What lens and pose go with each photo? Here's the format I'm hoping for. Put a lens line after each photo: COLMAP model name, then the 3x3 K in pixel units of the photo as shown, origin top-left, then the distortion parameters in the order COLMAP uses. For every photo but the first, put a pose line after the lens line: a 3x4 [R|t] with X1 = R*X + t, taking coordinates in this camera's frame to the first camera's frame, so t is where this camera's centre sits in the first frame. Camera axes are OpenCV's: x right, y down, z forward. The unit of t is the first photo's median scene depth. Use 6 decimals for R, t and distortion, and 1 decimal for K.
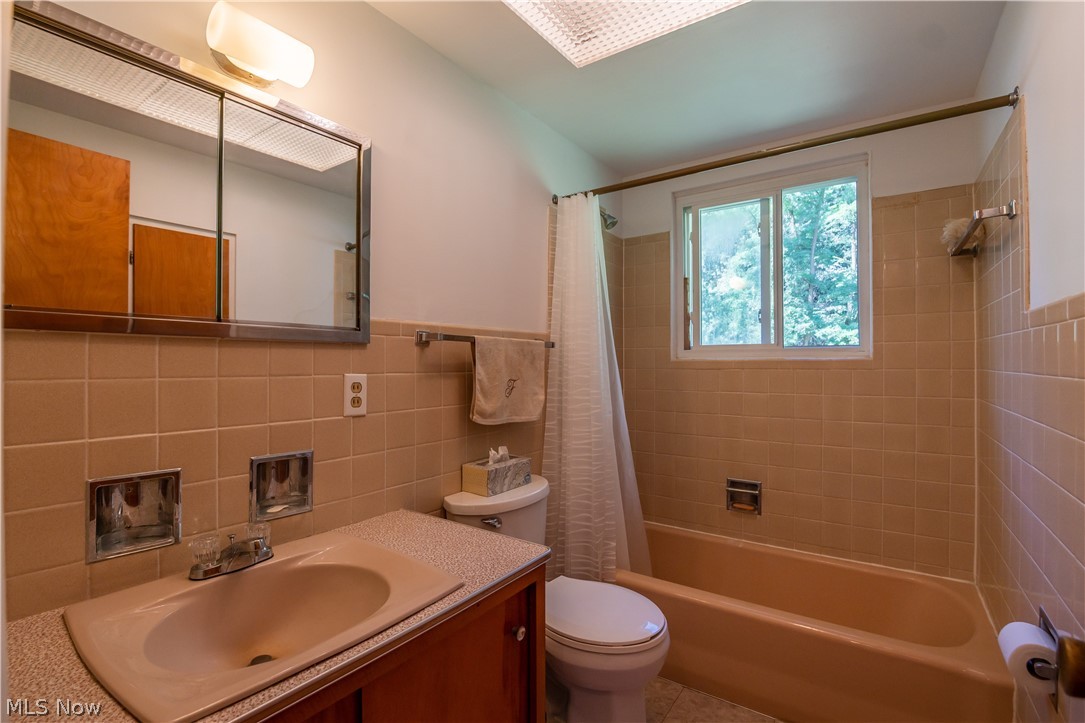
lens RADIAL K [[493.7, 0, 540.7], [0, 493.7, 360.7], [0, 0, 1]] dist [-0.032958, 0.000035]
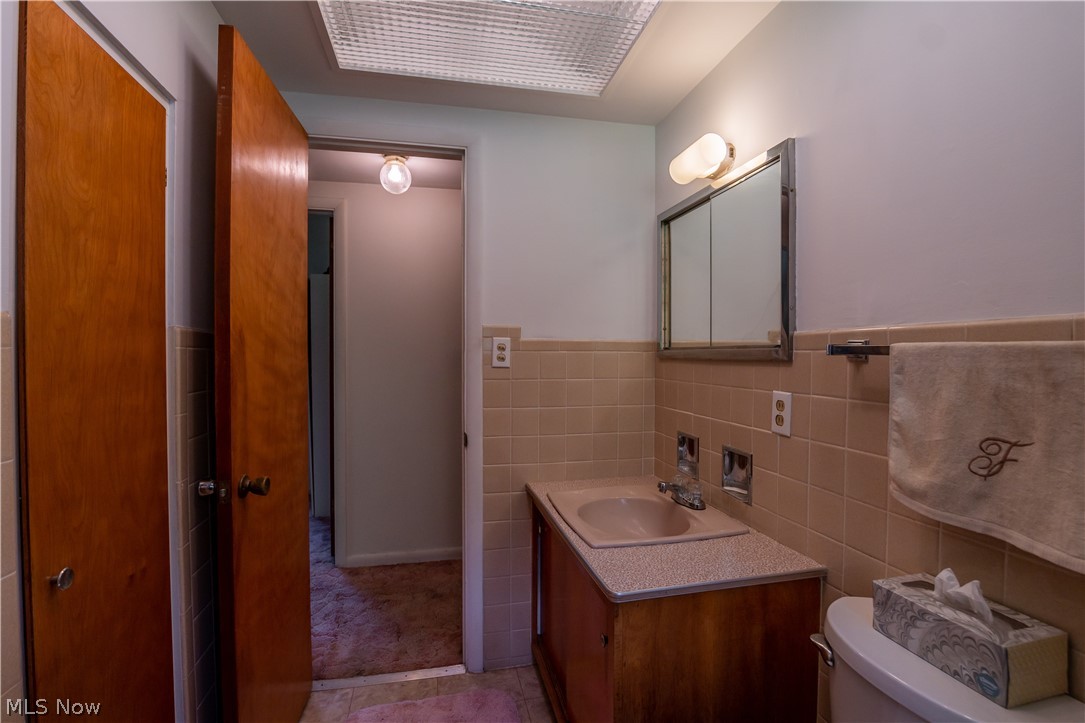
lens RADIAL K [[493.7, 0, 540.7], [0, 493.7, 360.7], [0, 0, 1]] dist [-0.032958, 0.000035]
pose [[-0.668159, 0.007712, -0.743978, 0.663397], [0.001589, 0.999959, 0.008939, -0.043924], [0.744016, 0.004790, -0.668144, 1.281600]]
